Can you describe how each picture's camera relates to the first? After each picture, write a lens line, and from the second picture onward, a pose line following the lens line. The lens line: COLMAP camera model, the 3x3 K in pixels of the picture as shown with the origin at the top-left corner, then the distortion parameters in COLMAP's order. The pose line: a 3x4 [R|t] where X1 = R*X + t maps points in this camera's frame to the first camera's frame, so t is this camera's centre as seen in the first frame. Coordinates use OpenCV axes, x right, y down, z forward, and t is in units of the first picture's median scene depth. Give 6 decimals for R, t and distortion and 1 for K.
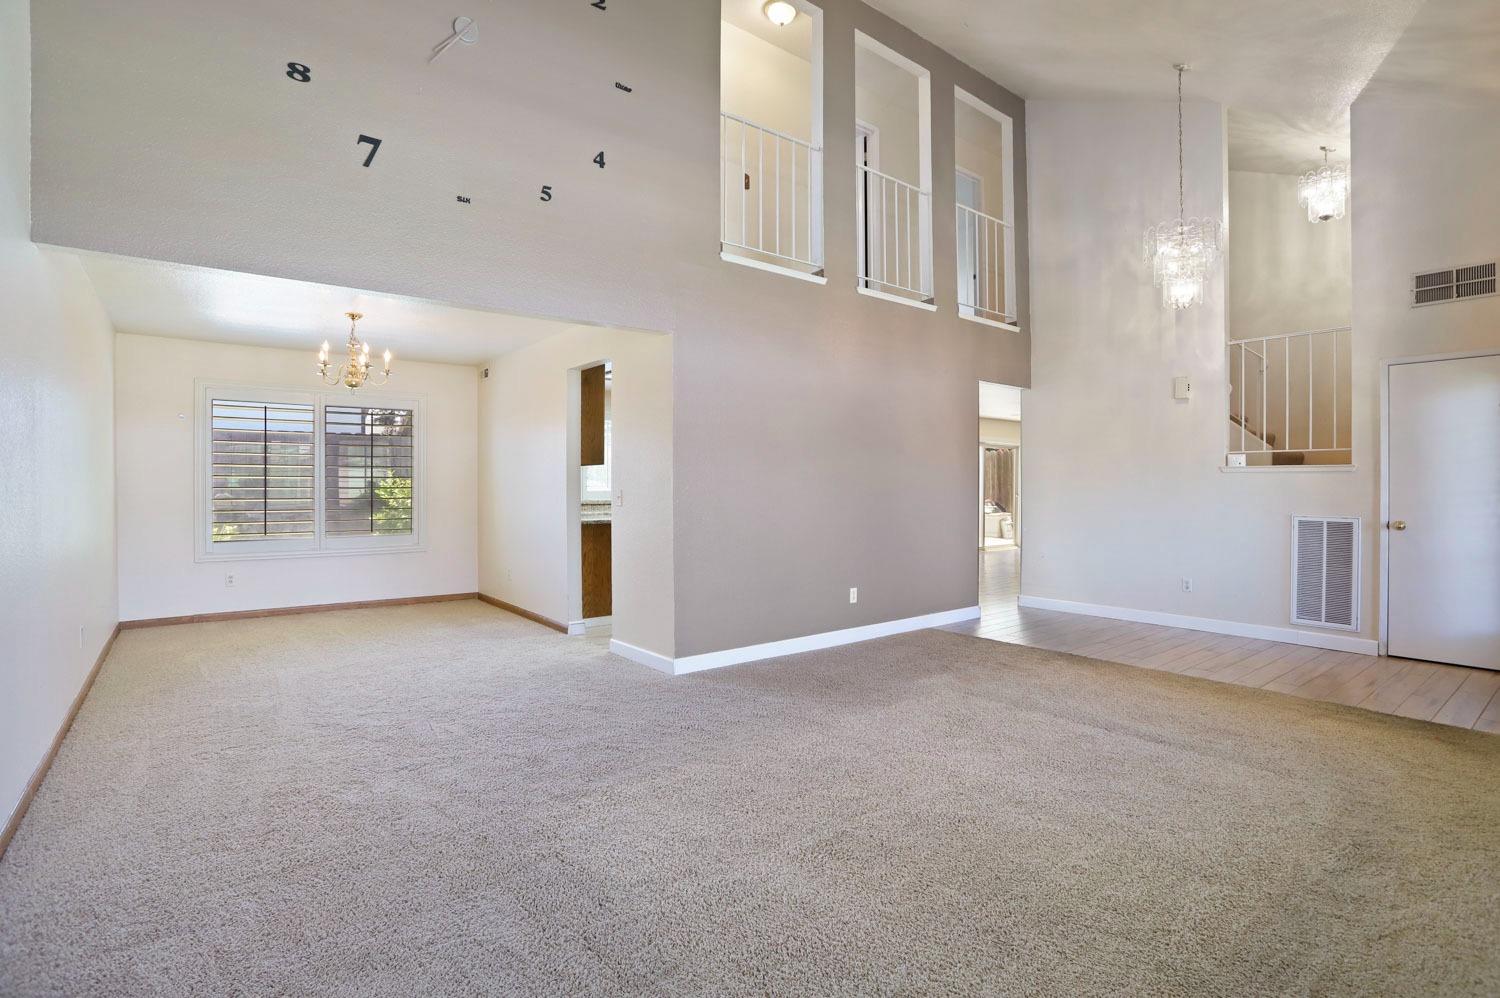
lens RADIAL K [[730.9, 0, 760.0], [0, 730.9, 486.8], [0, 0, 1]] dist [-0.078989, 0.036078]
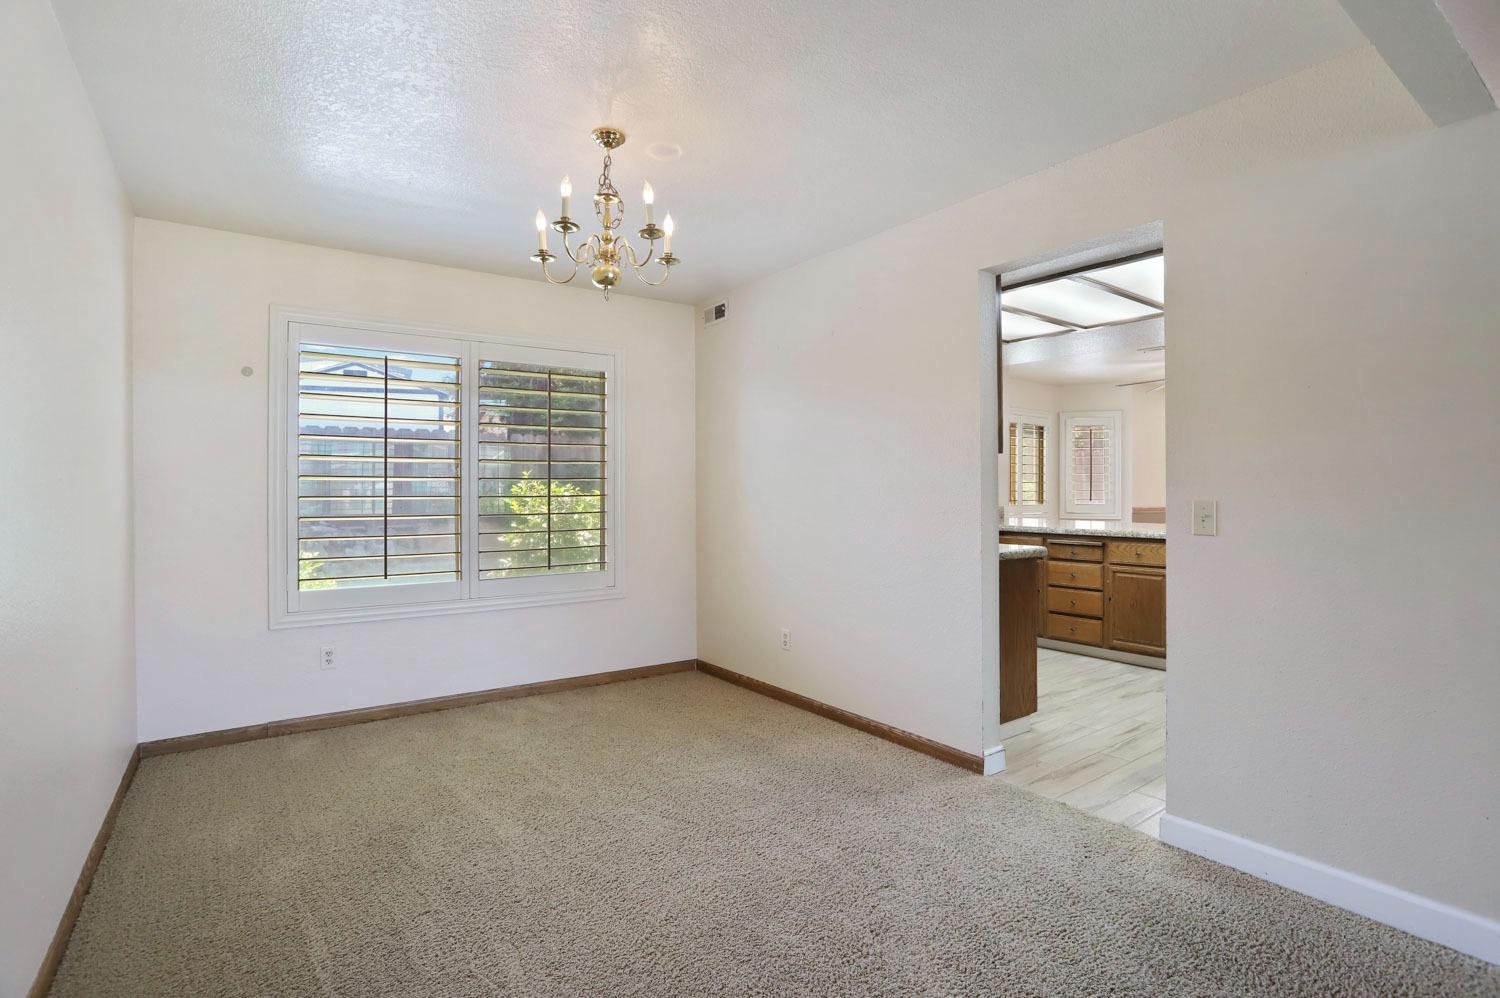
lens RADIAL K [[730.9, 0, 760.0], [0, 730.9, 486.8], [0, 0, 1]] dist [-0.078989, 0.036078]
pose [[0.998951, -0.005055, -0.045507, -0.375826], [0.004748, 0.999965, -0.006845, -0.001780], [0.045540, 0.006622, 0.998941, 0.441767]]
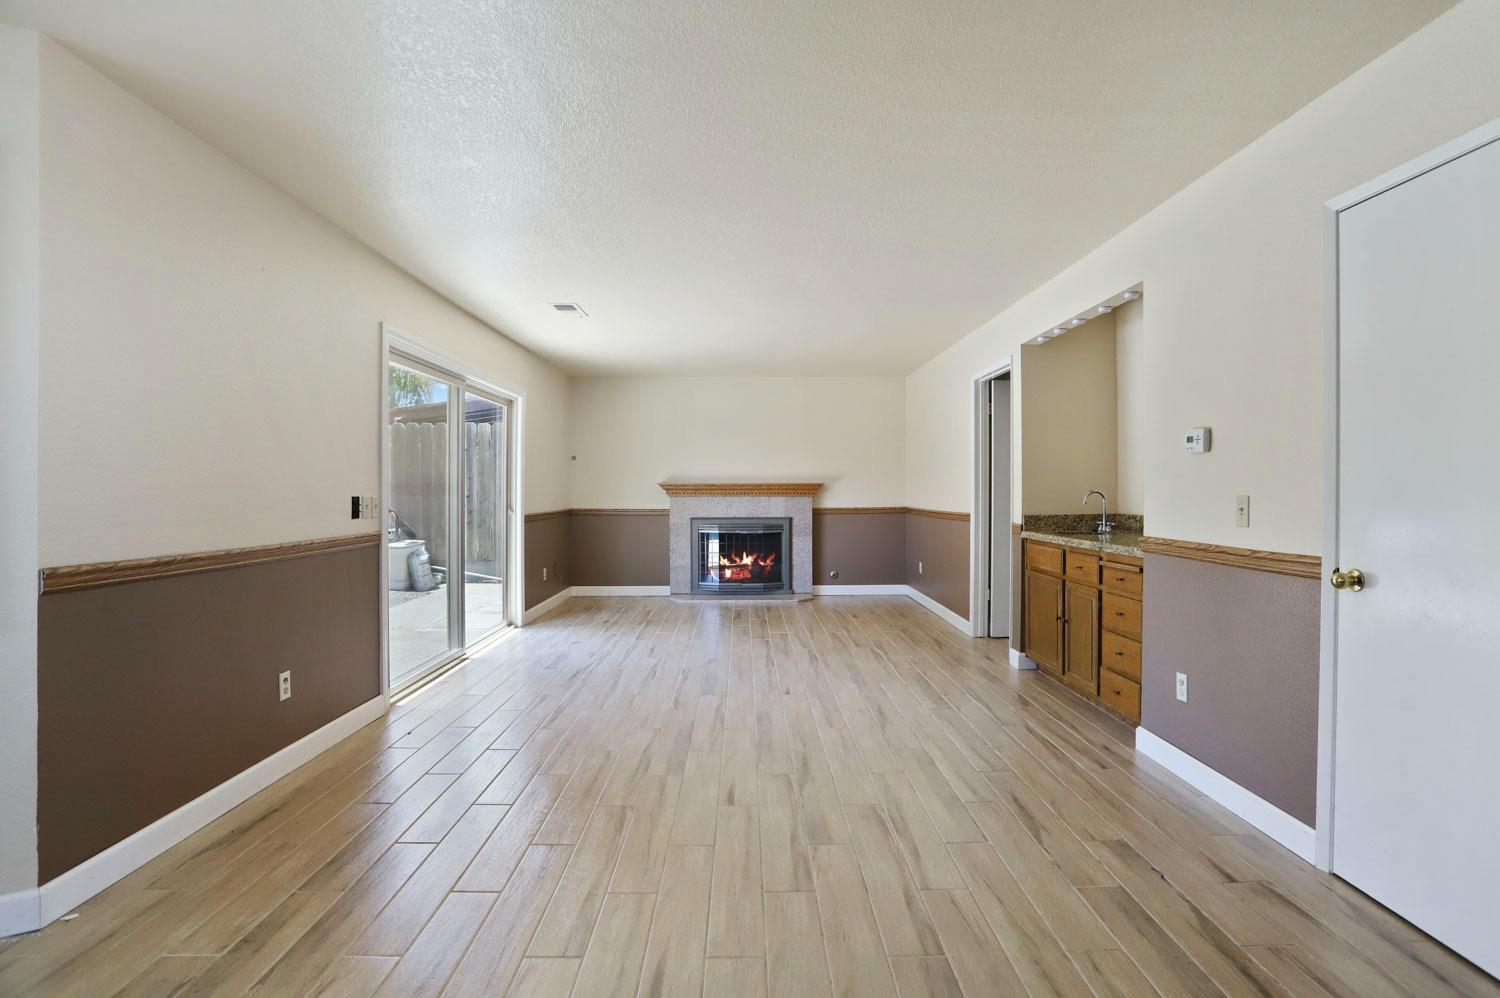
lens RADIAL K [[730.9, 0, 760.0], [0, 730.9, 486.8], [0, 0, 1]] dist [-0.078989, 0.036078]
pose [[0.614543, -0.000918, 0.788883, 0.232742], [0.004547, 0.999987, -0.002379, -0.003318], [-0.788870, 0.005049, 0.614539, 1.405368]]
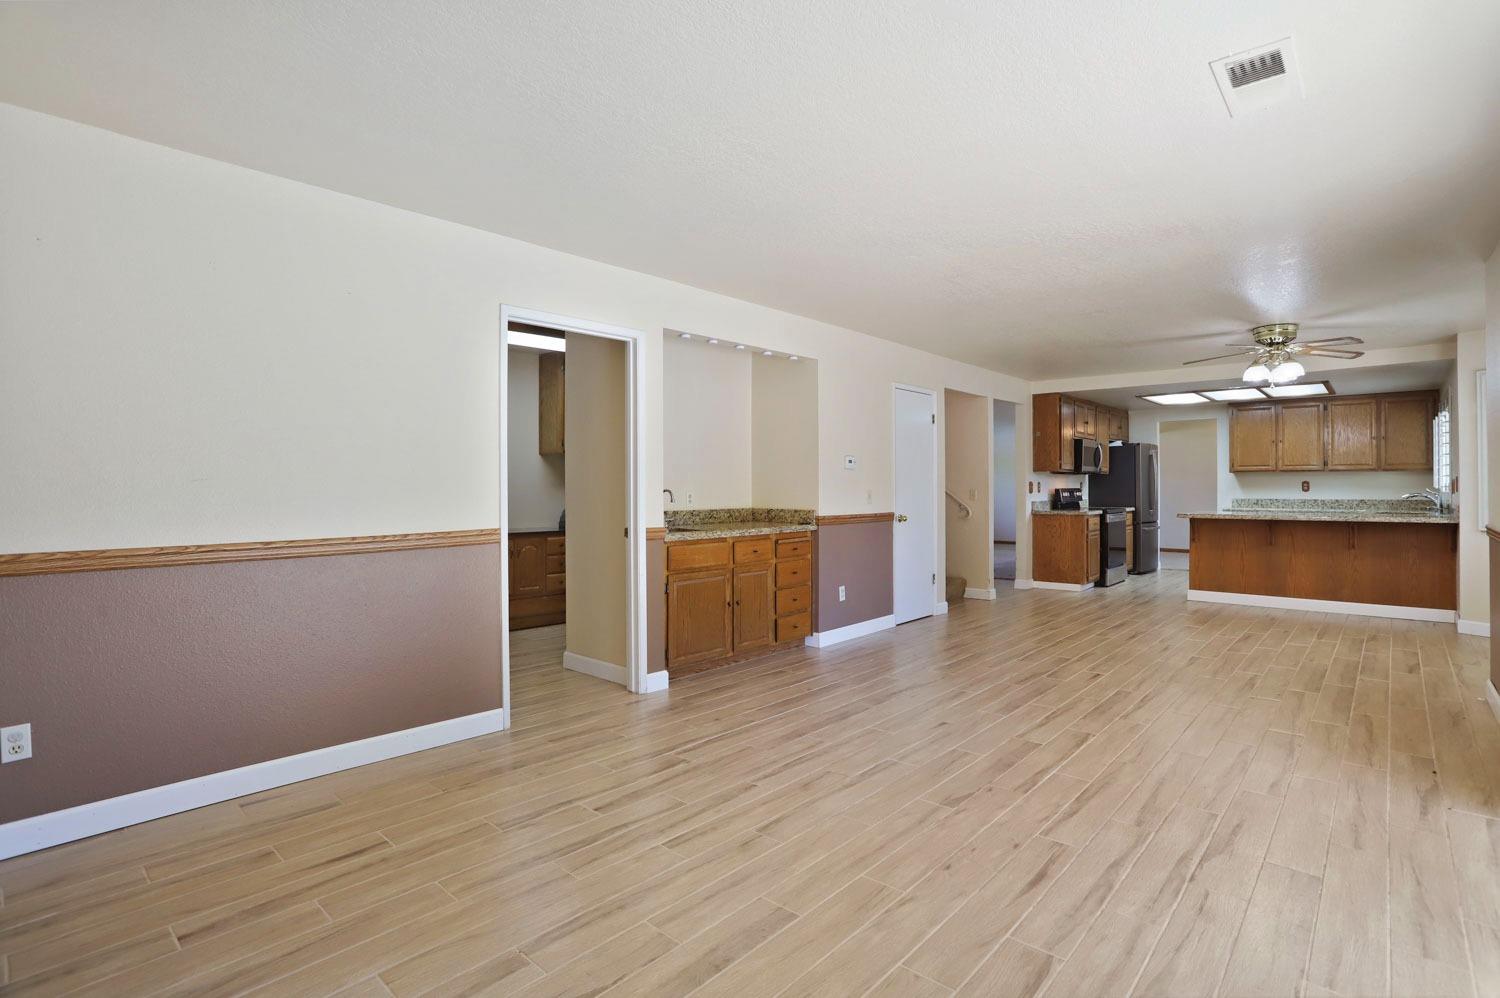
lens RADIAL K [[730.9, 0, 760.0], [0, 730.9, 486.8], [0, 0, 1]] dist [-0.078989, 0.036078]
pose [[-0.987726, 0.001167, -0.156195, 1.056213], [0.000885, 0.999998, 0.001880, -0.004418], [0.156197, 0.001719, -0.987724, 2.398231]]
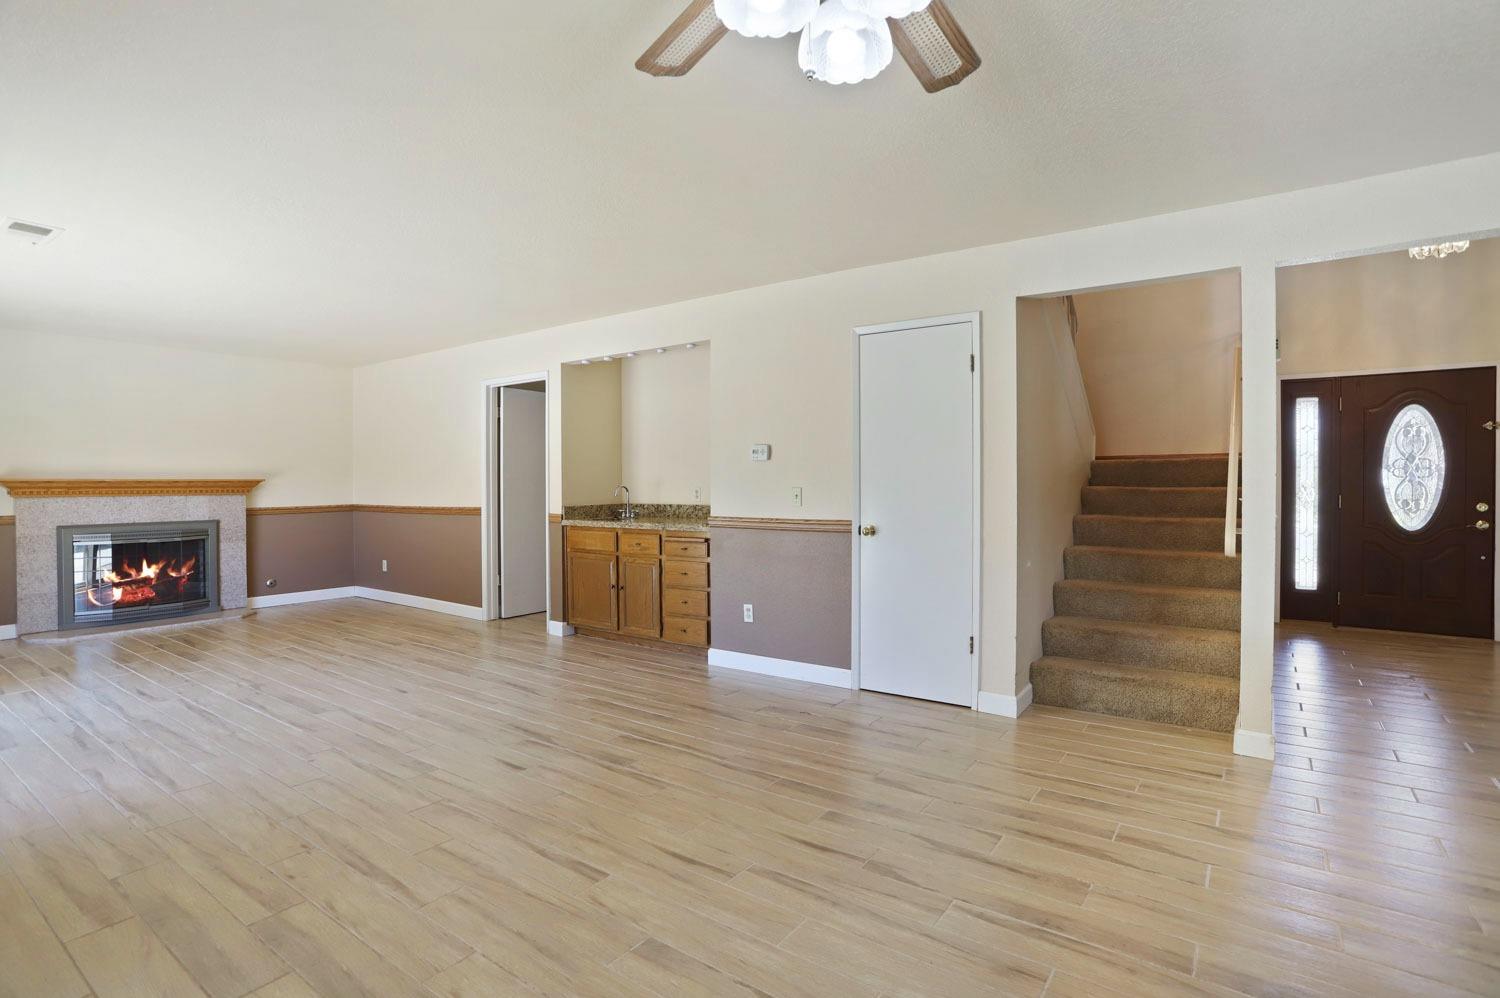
lens RADIAL K [[730.9, 0, 760.0], [0, 730.9, 486.8], [0, 0, 1]] dist [-0.078989, 0.036078]
pose [[-0.272379, -0.005238, 0.962176, 0.053663], [0.006429, 0.999953, 0.007264, -0.003718], [-0.962168, 0.008165, -0.272333, 1.676789]]
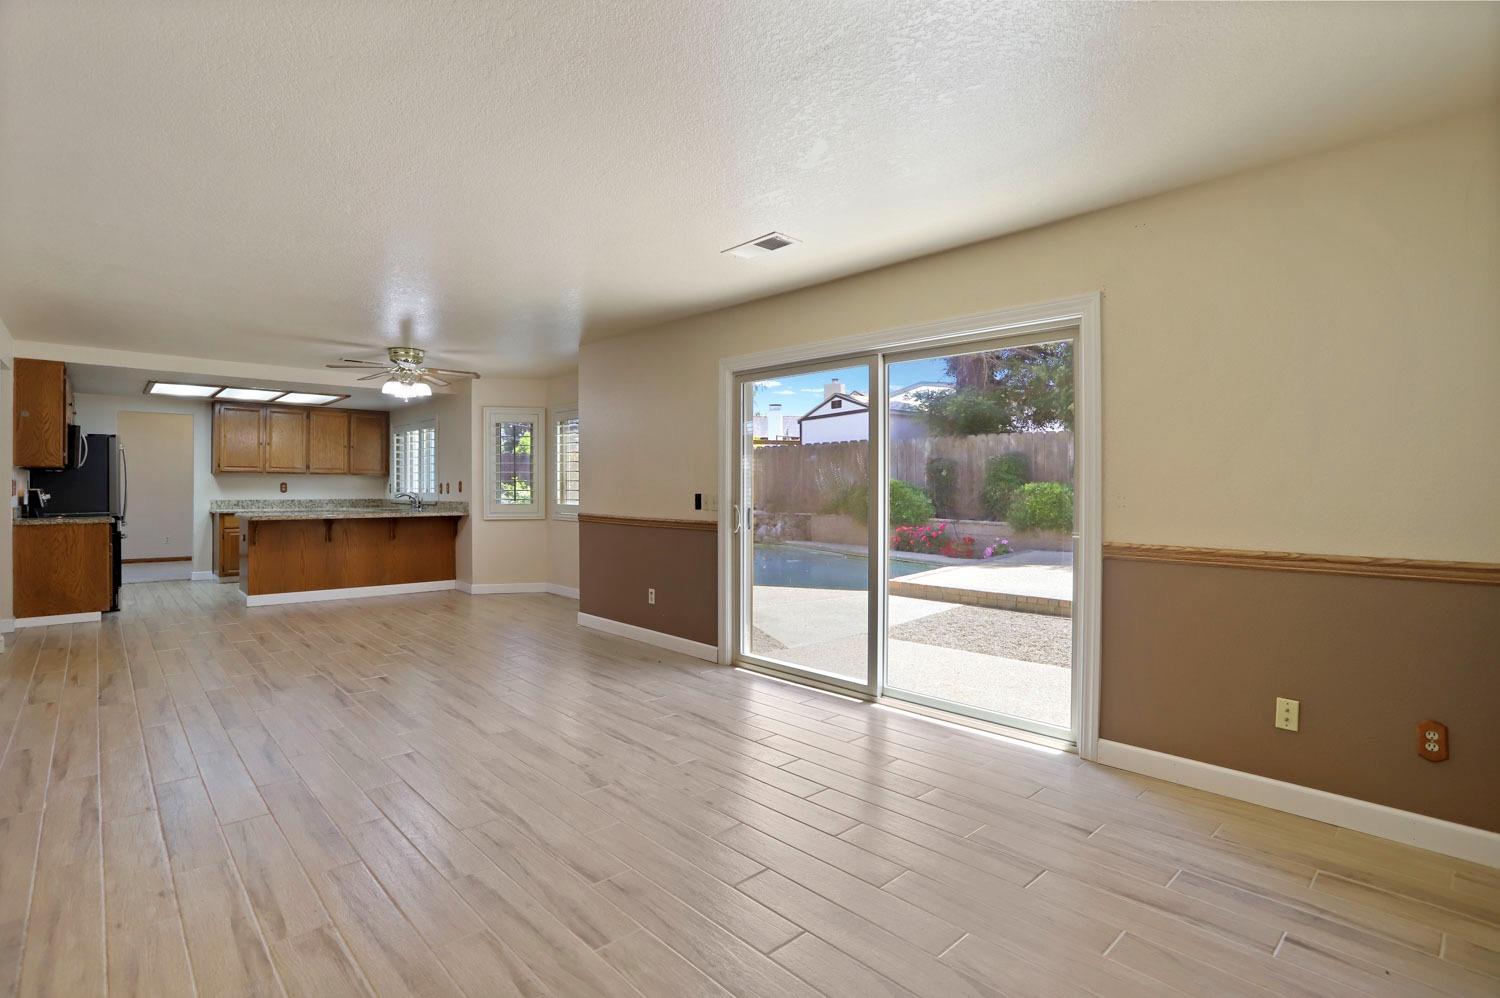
lens RADIAL K [[730.9, 0, 760.0], [0, 730.9, 486.8], [0, 0, 1]] dist [-0.078989, 0.036078]
pose [[0.077353, -0.002776, -0.997000, 1.360992], [-0.005553, 0.999979, -0.003215, -0.004138], [0.996988, 0.005785, 0.077336, 2.040883]]
